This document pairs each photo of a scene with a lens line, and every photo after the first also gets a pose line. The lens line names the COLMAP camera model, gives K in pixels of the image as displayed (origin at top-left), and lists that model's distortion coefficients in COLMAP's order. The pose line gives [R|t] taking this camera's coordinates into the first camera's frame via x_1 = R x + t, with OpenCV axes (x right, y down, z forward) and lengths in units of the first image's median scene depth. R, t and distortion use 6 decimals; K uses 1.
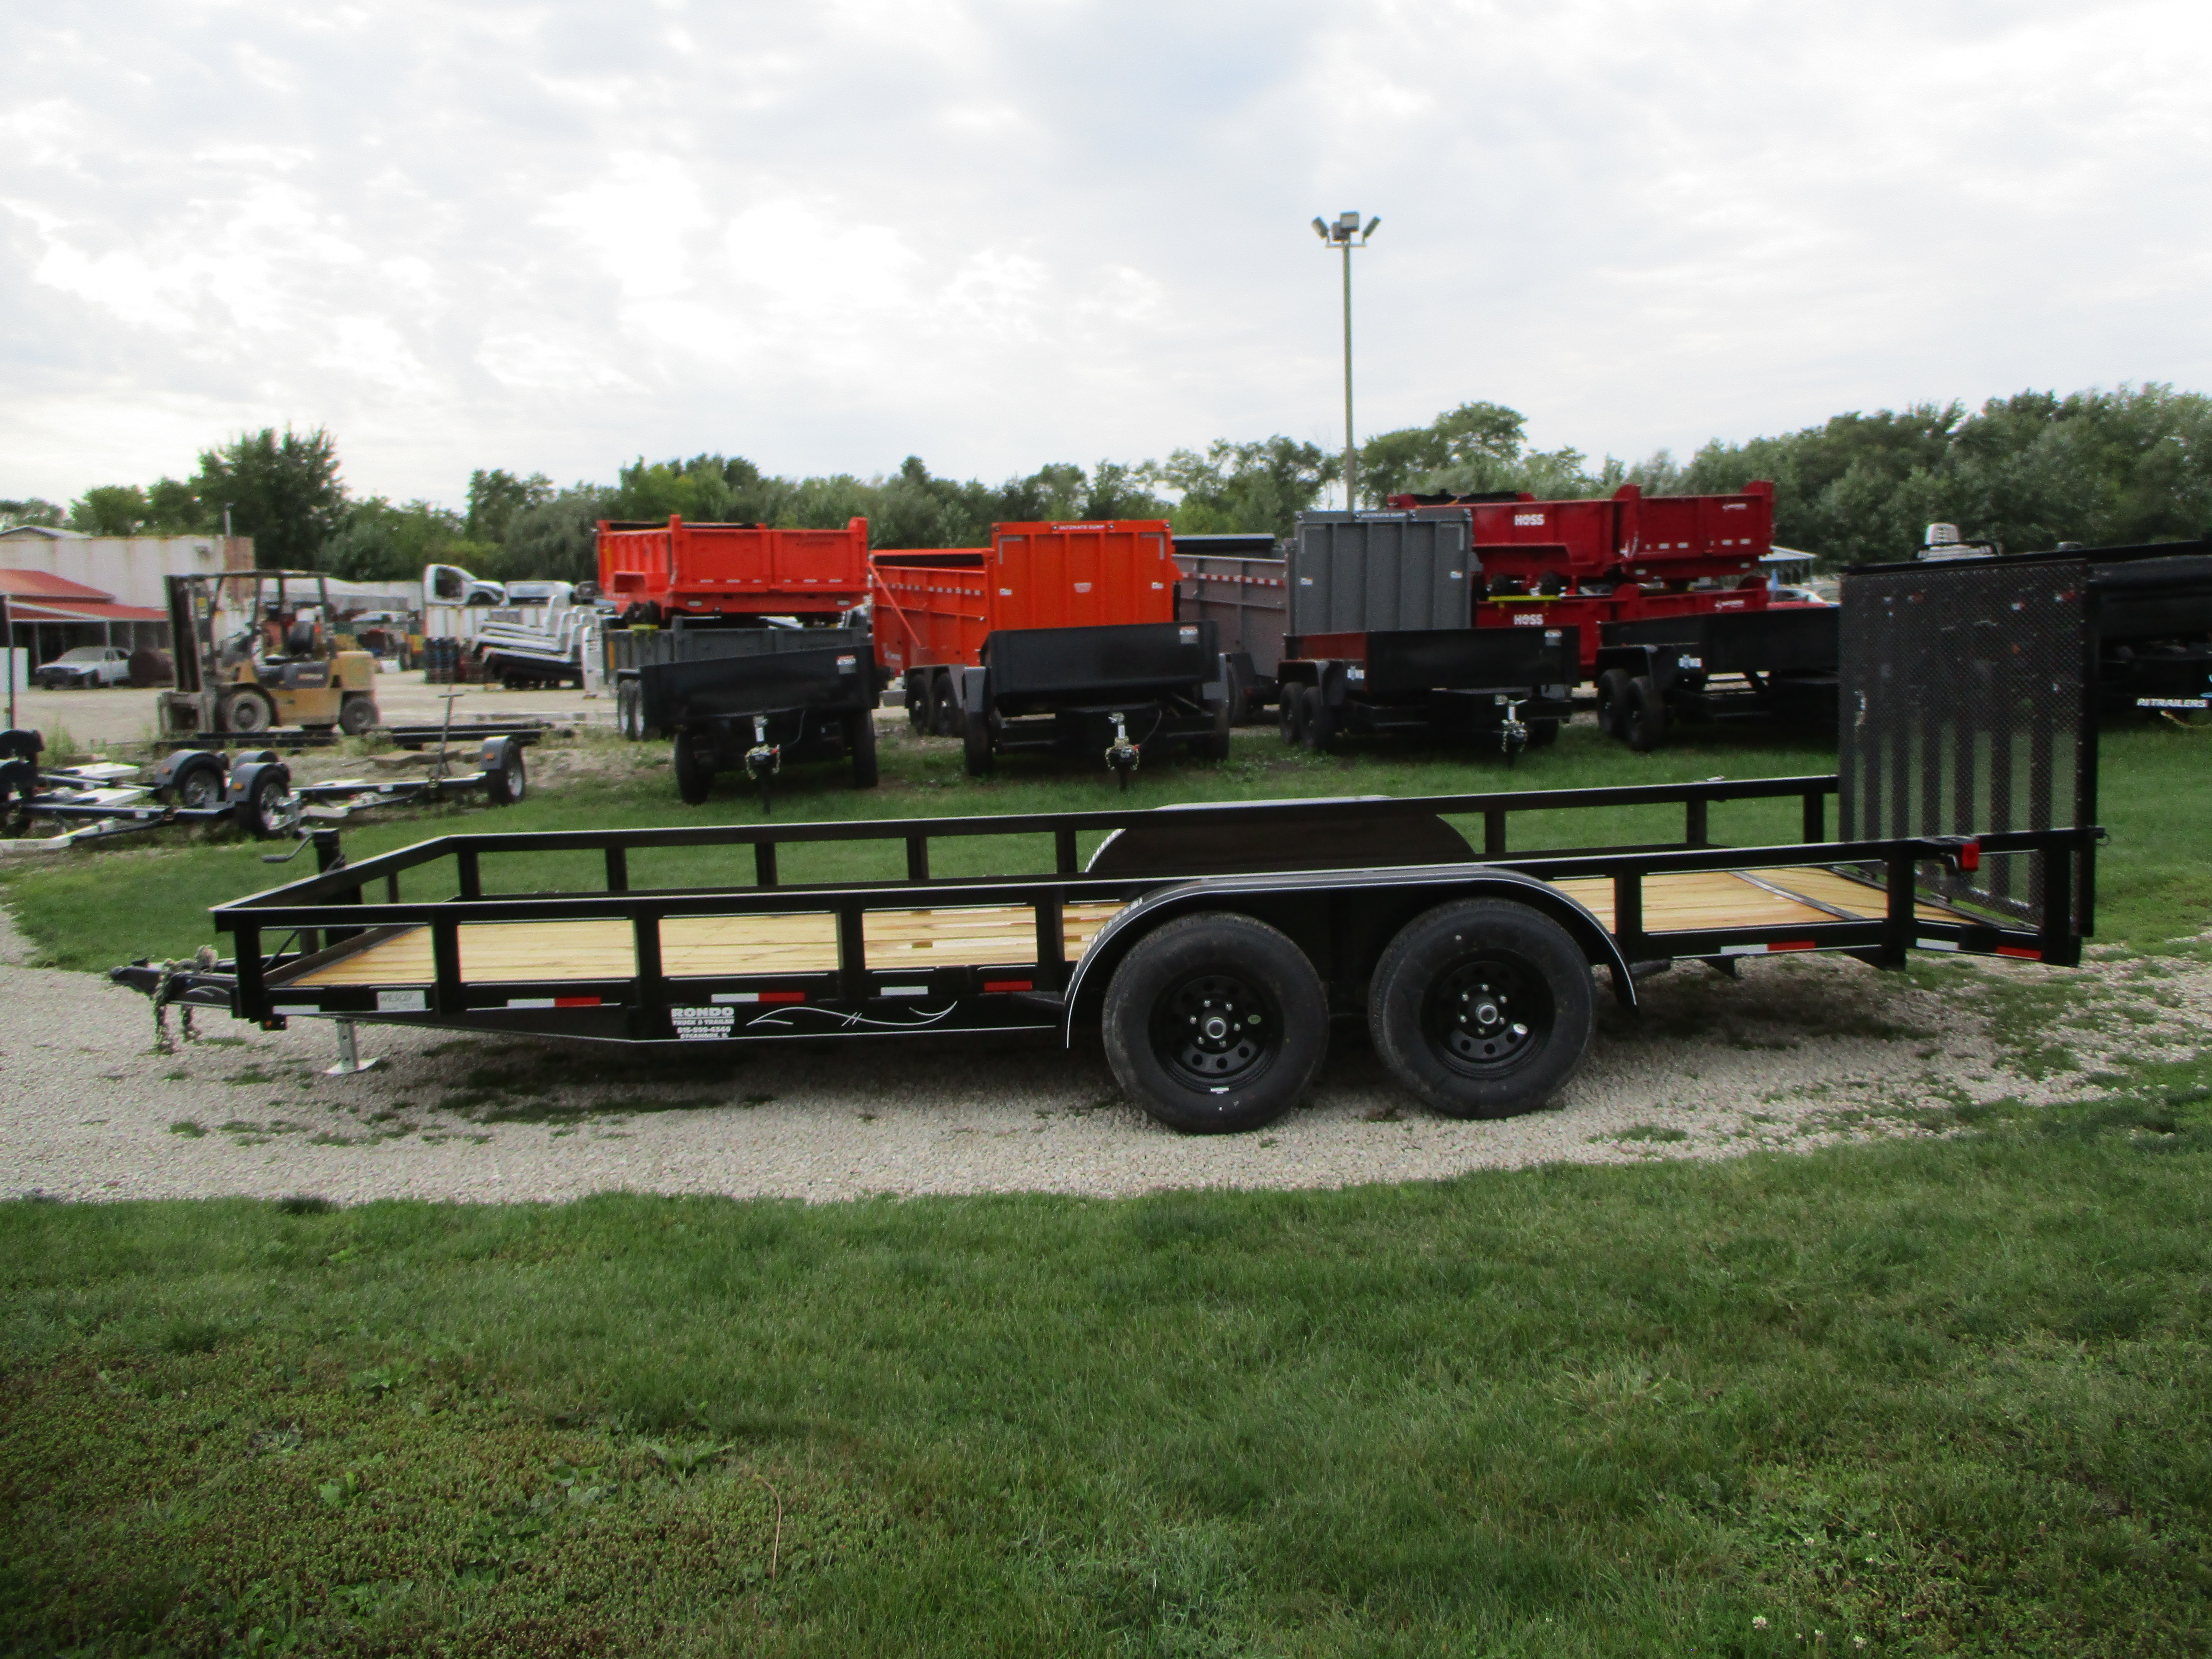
lens RADIAL K [[1761.2, 0, 1100.9], [0, 1761.2, 819.2], [0, 0, 1]] dist [-0.004313, -0.004883]
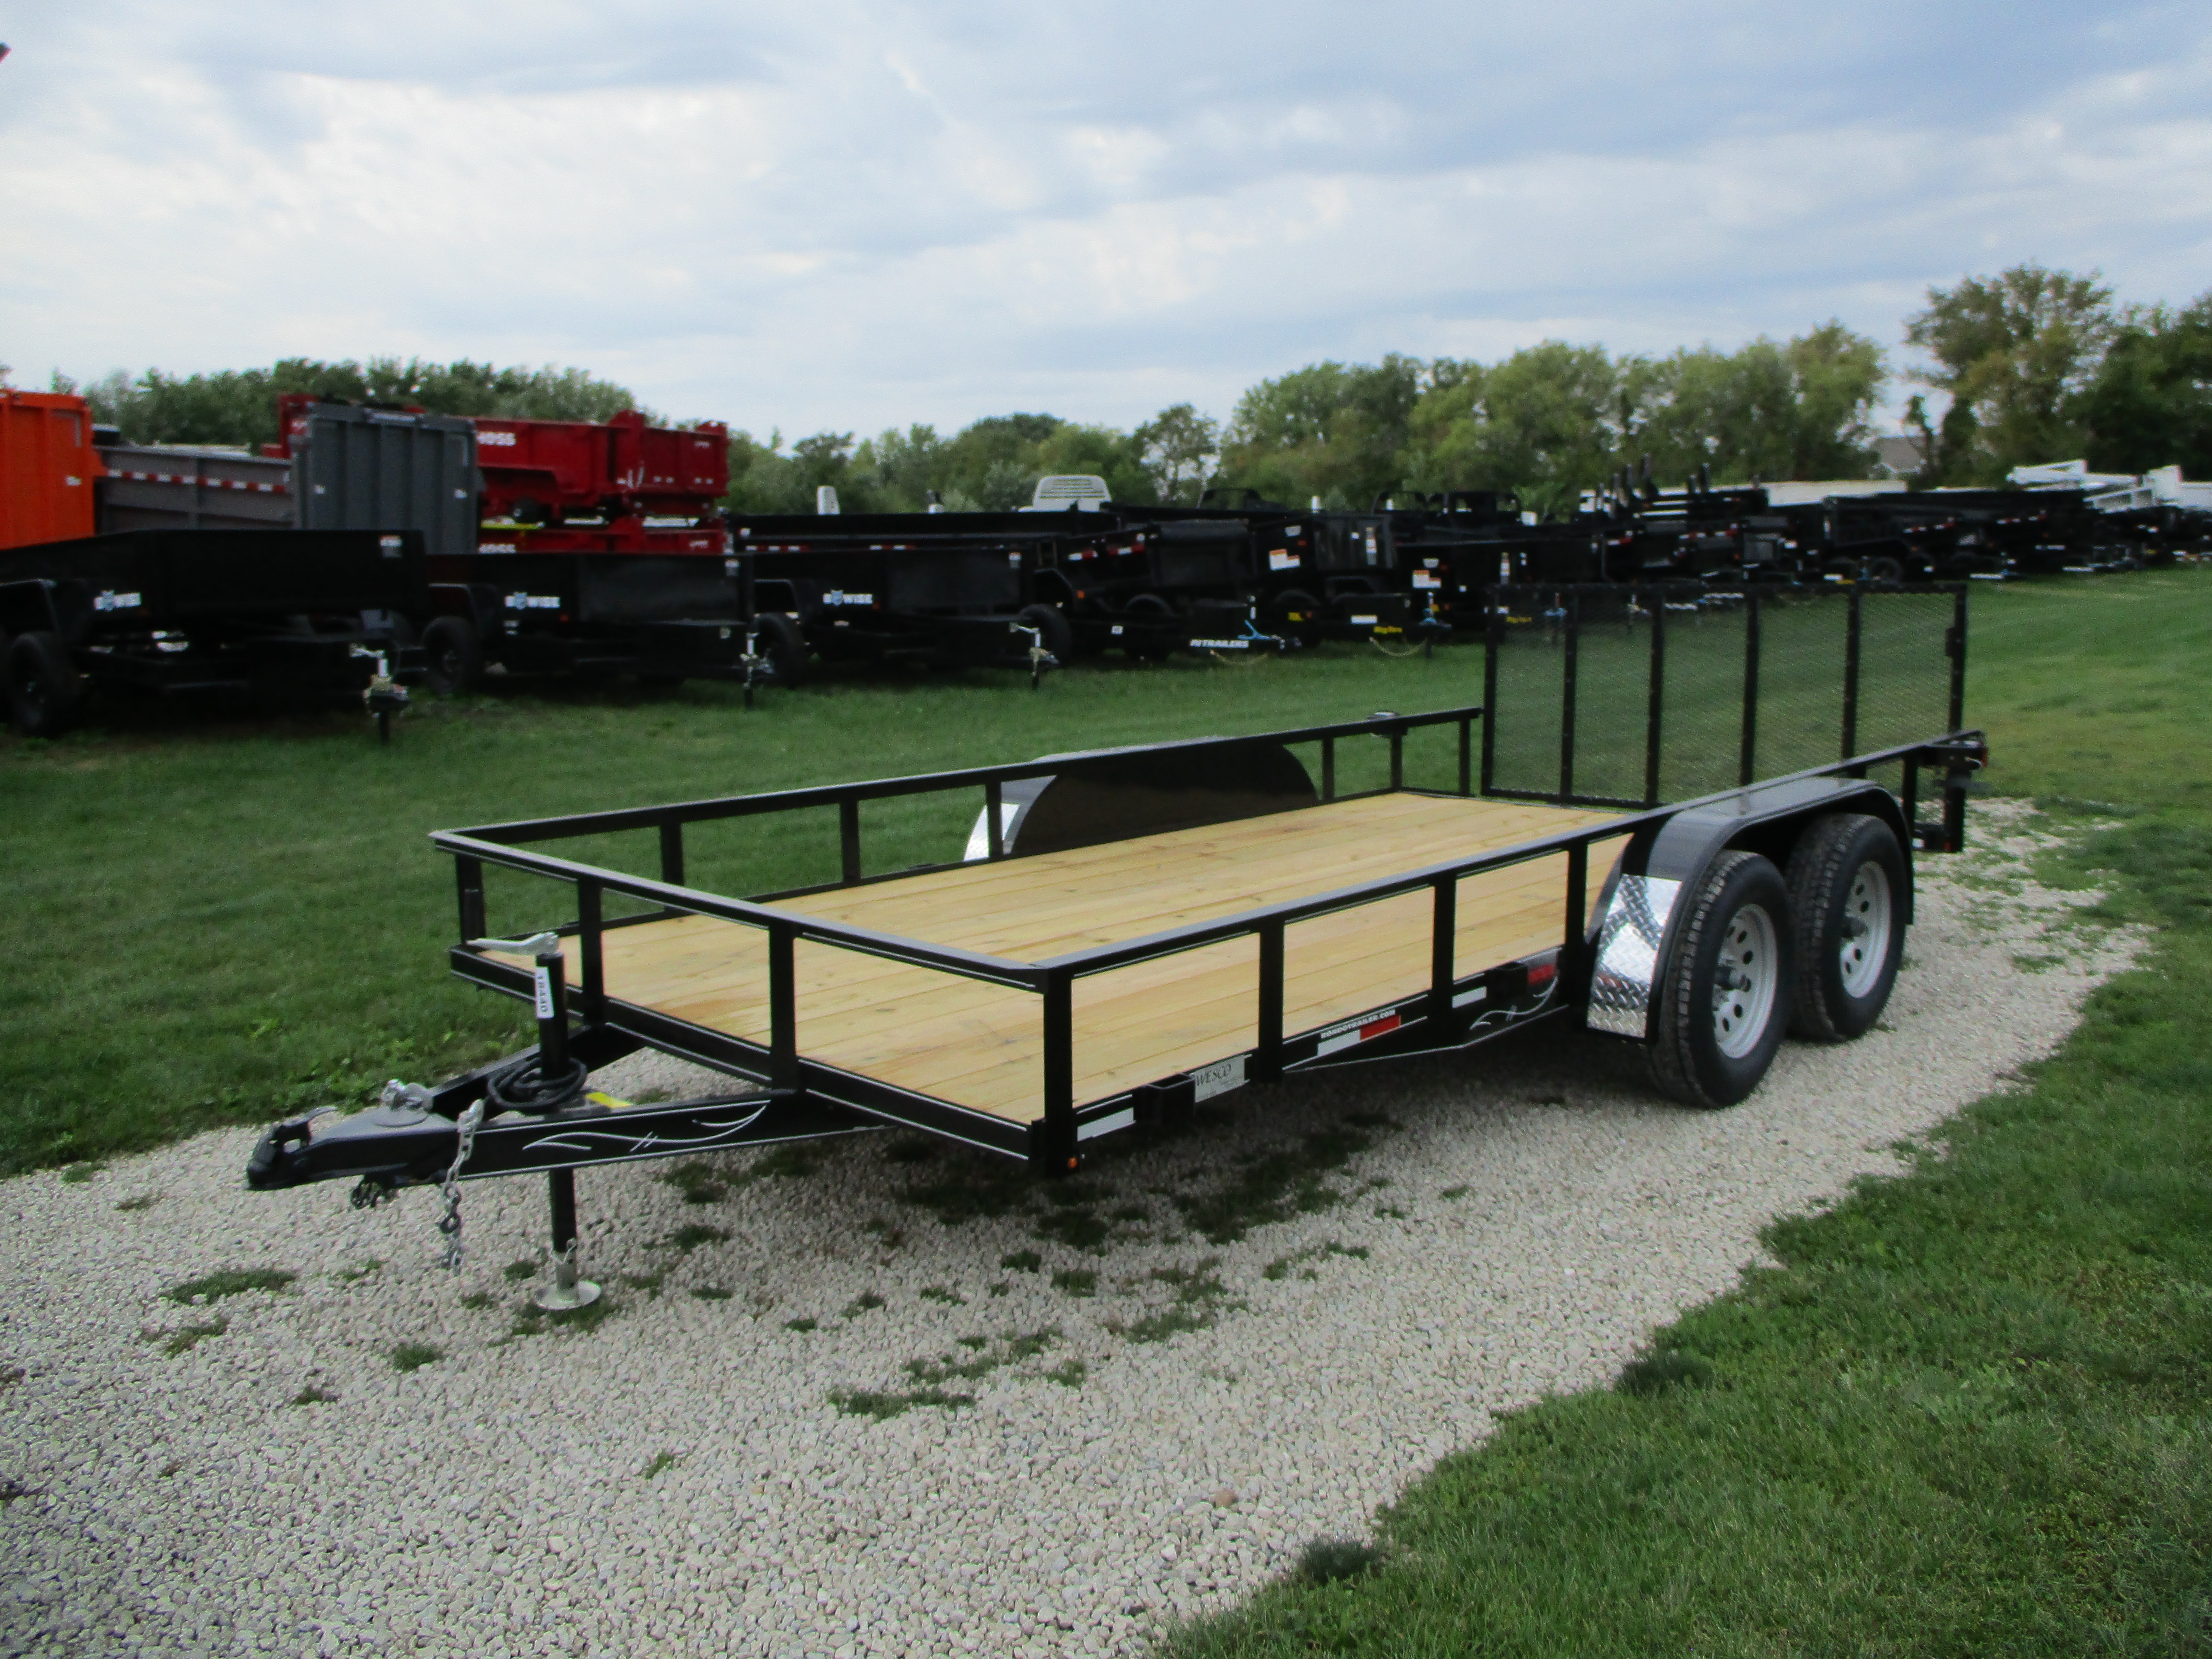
lens RADIAL K [[1700.8, 0, 1112.5], [0, 1700.8, 833.5], [0, 0, 1]] dist [0.000389, -0.024833]
pose [[0.597683, -0.086645, 0.797037, -0.296813], [0.057503, 0.996216, 0.065176, -0.006182], [-0.799668, 0.006878, 0.600403, 0.230360]]
